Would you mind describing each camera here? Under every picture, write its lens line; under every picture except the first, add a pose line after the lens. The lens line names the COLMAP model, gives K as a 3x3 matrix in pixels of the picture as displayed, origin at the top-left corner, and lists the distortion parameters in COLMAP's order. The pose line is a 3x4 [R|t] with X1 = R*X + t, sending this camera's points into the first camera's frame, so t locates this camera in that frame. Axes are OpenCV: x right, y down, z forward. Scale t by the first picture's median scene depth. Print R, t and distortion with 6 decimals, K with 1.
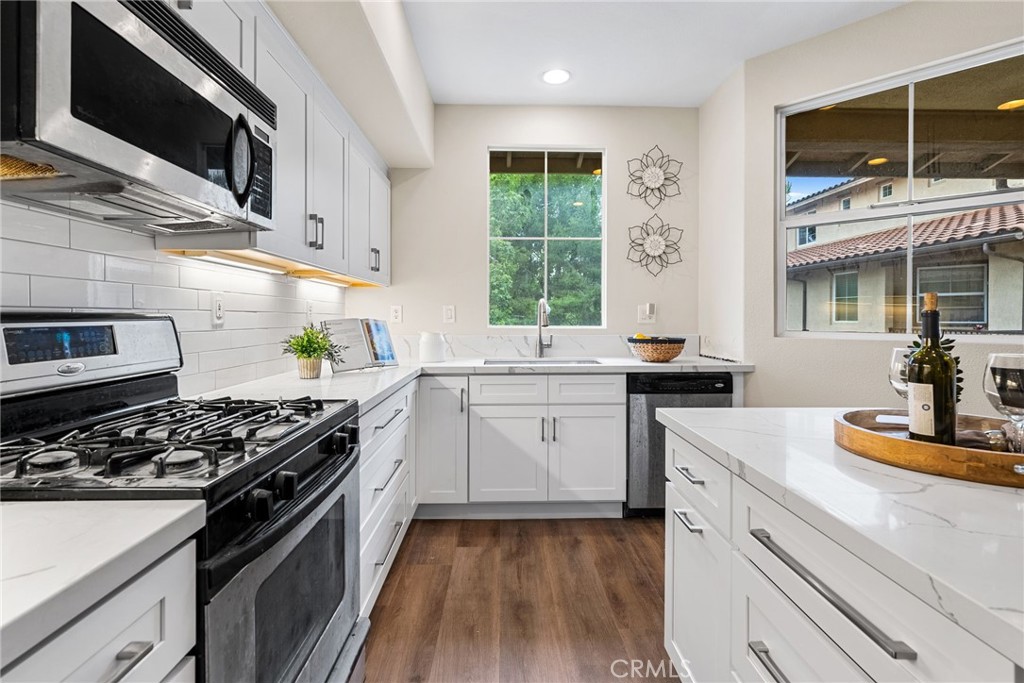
lens RADIAL K [[470.1, 0, 509.8], [0, 470.1, 321.5], [0, 0, 1]] dist [-0.002007, 0.000070]
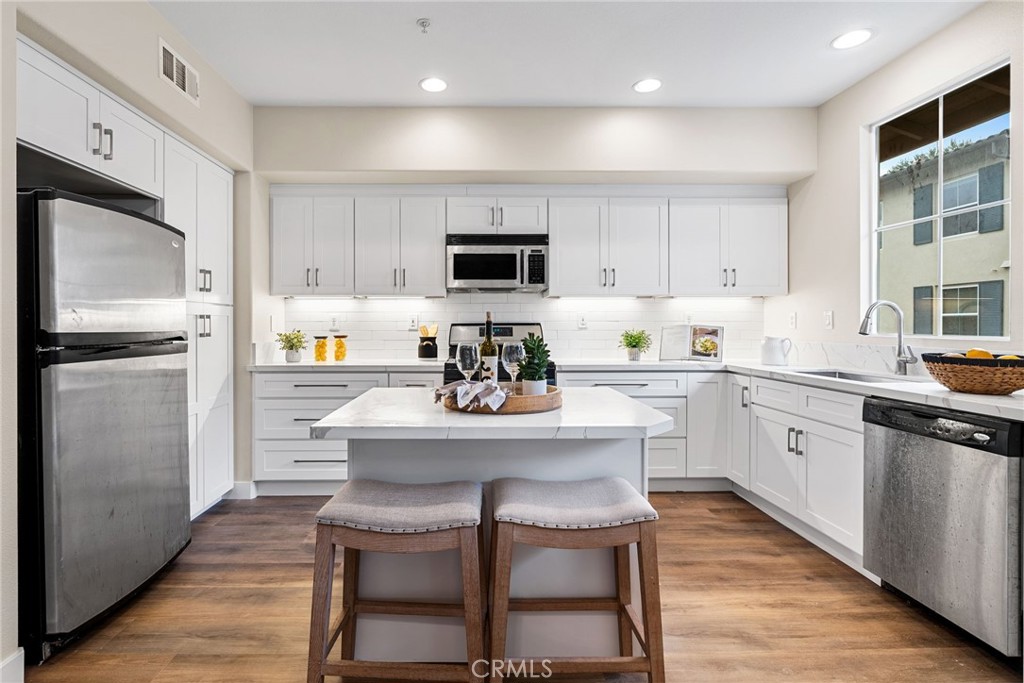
lens RADIAL K [[491.4, 0, 478.6], [0, 491.4, 326.8], [0, 0, 1]] dist [0.000183, 0.000084]
pose [[-0.008015, 0.004834, -0.999956, 1.079033], [-0.006015, 0.999970, 0.004883, -0.003400], [0.999950, 0.006054, -0.007985, 0.364968]]
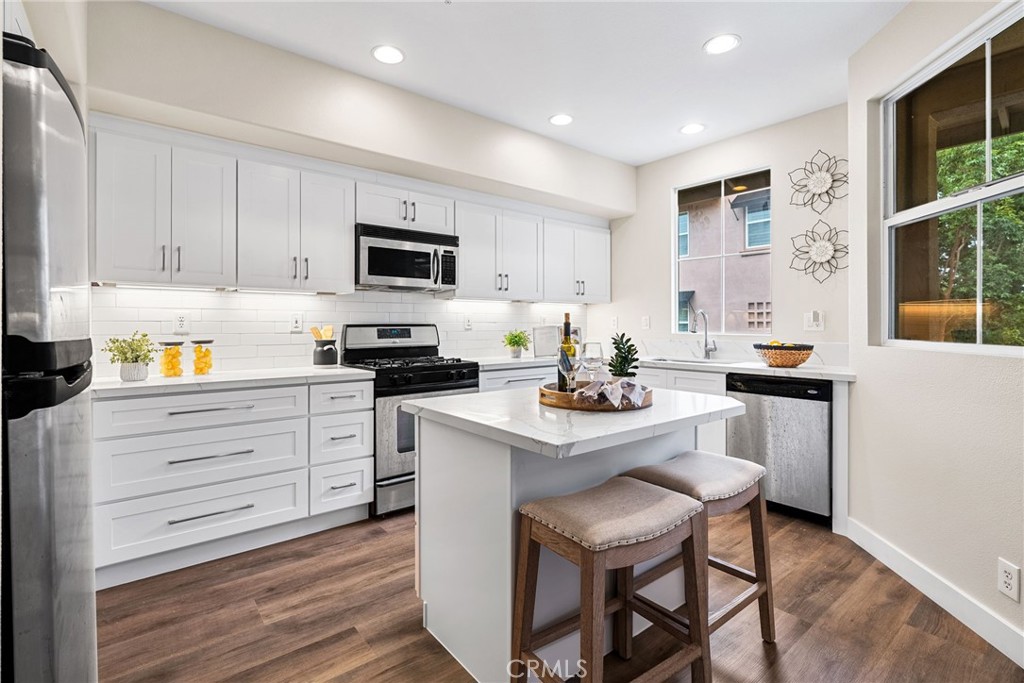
lens RADIAL K [[476.2, 0, 510.1], [0, 476.2, 325.9], [0, 0, 1]] dist [-0.001868, 0.000566]
pose [[0.609850, 0.000863, -0.792517, 0.862514], [-0.005059, 0.999983, -0.002804, -0.000591], [0.792501, 0.005720, 0.609844, -0.147084]]
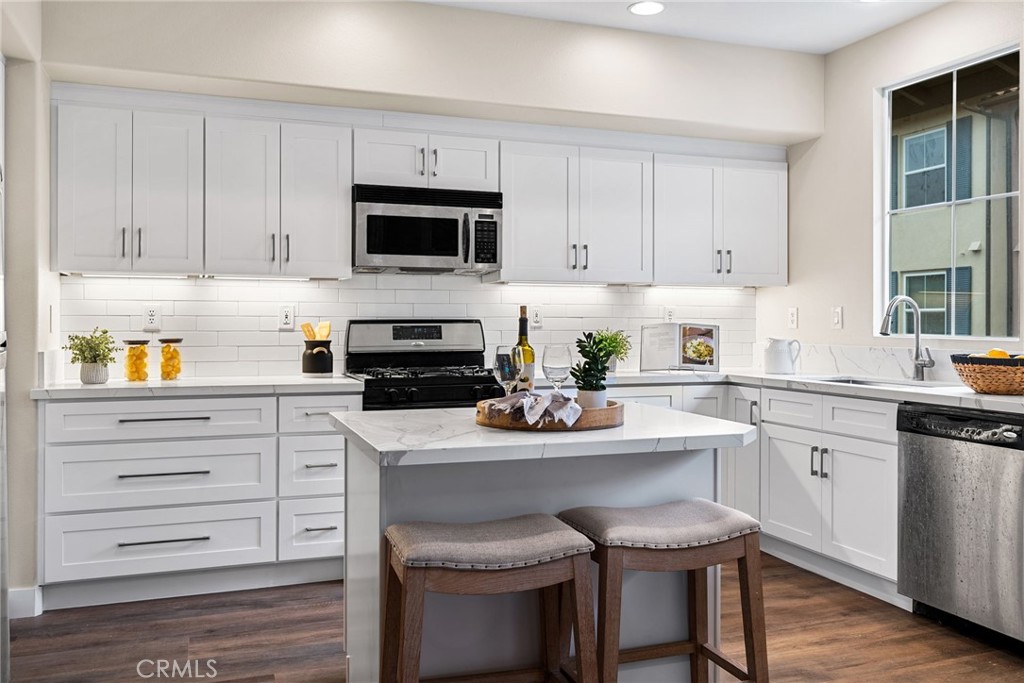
lens RADIAL K [[855.7, 0, 513.7], [0, 855.7, 322.7], [0, 0, 1]] dist [0.008619, -0.003056]
pose [[0.325039, 0.002451, -0.945697, 1.287447], [-0.009128, 0.999958, -0.000546, -0.002310], [0.945656, 0.008810, 0.325048, 0.033391]]
